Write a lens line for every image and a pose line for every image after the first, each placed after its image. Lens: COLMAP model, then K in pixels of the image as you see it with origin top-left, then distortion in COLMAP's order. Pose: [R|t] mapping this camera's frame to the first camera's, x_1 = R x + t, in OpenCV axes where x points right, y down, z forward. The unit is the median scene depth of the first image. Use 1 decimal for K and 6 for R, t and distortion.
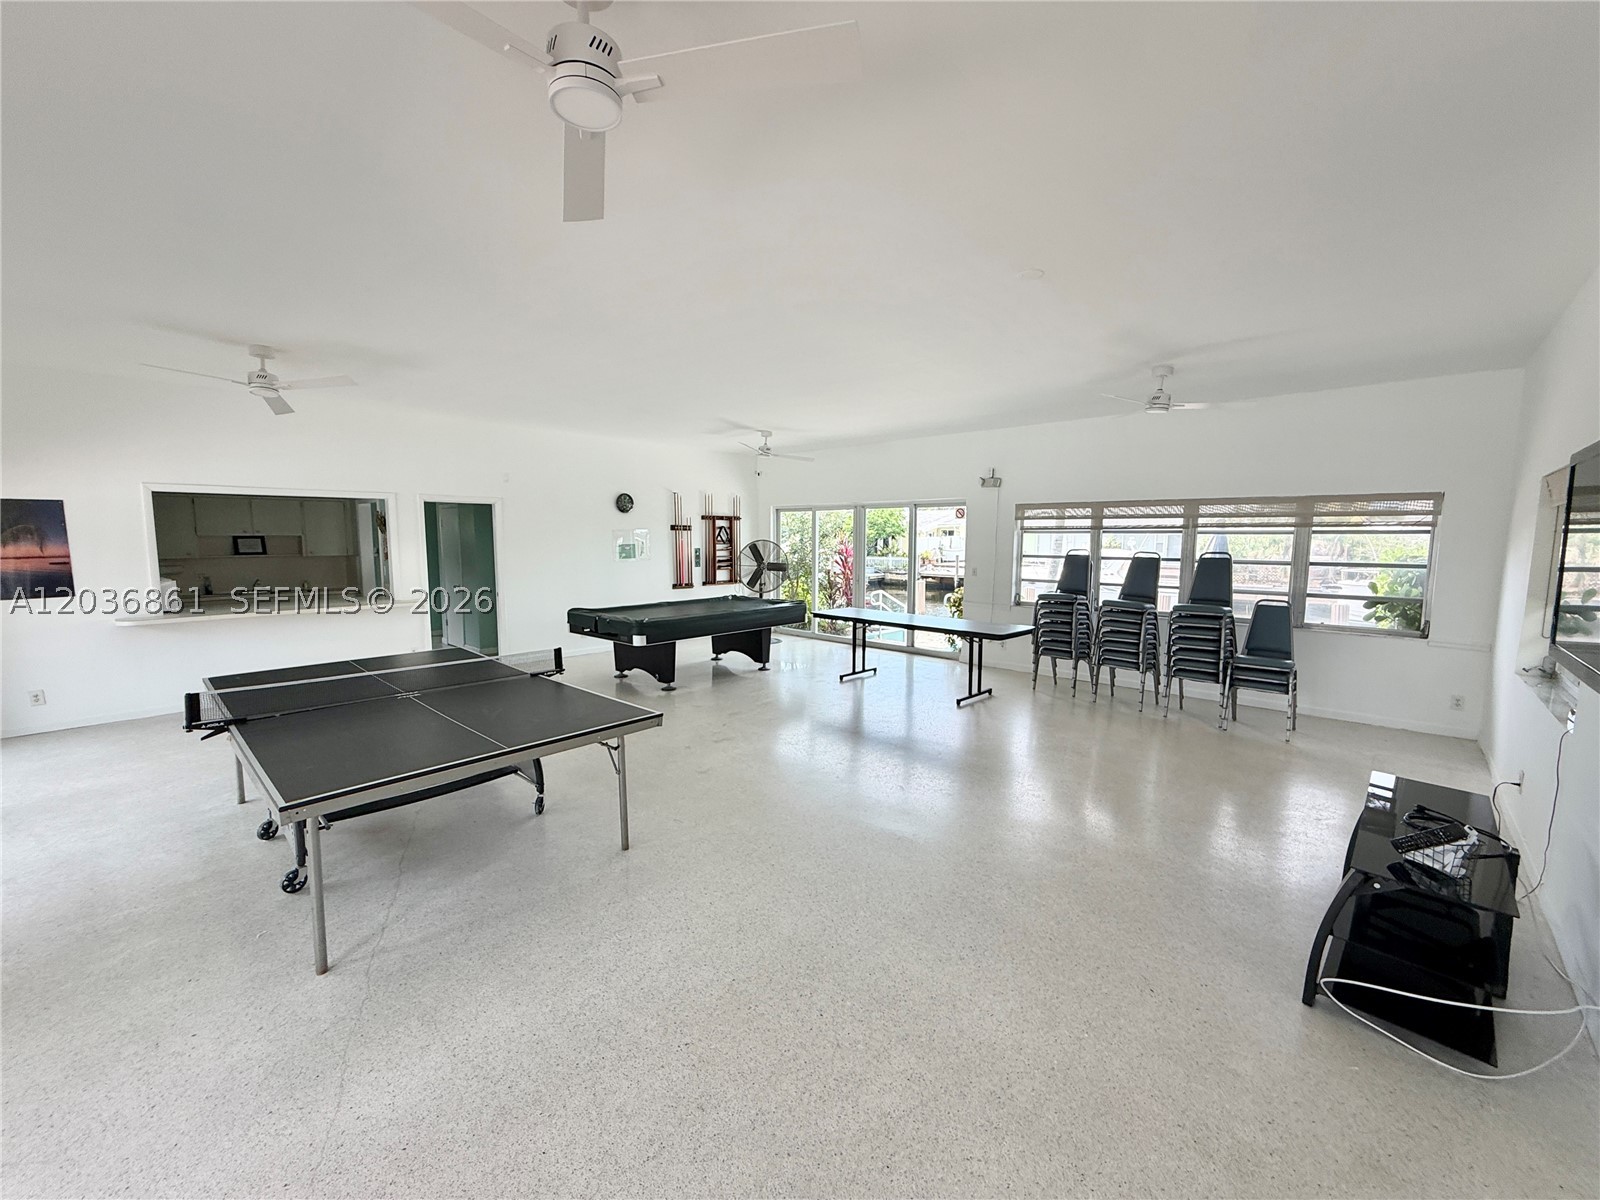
lens RADIAL K [[640.0, 0, 809.0], [0, 640.0, 599.2], [0, 0, 1]] dist [0.000550, -0.000367]
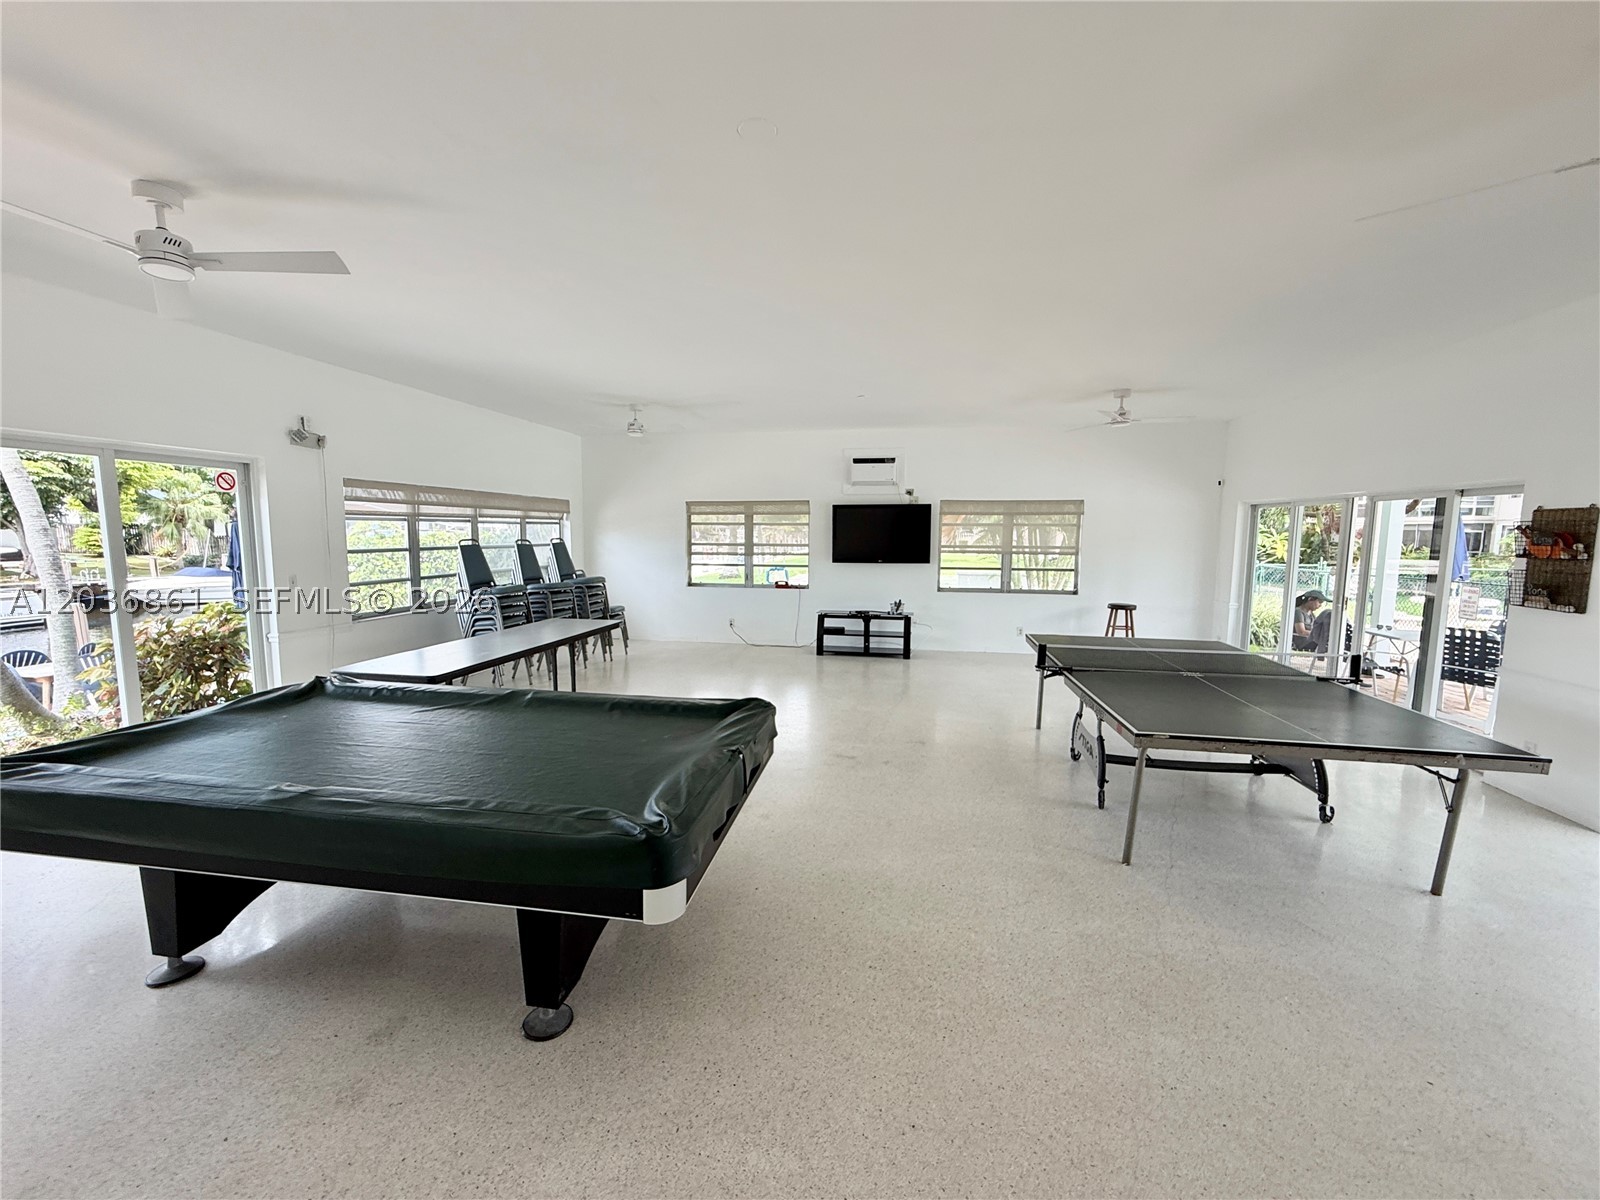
lens RADIAL K [[640.0, 0, 805.9], [0, 640.0, 603.1], [0, 0, 1]] dist [0.000550, -0.000367]
pose [[-0.566084, -0.105047, 0.817627, -0.578455], [0.066686, 0.982761, 0.172433, -0.108720], [-0.821646, 0.152136, -0.549320, 1.062883]]
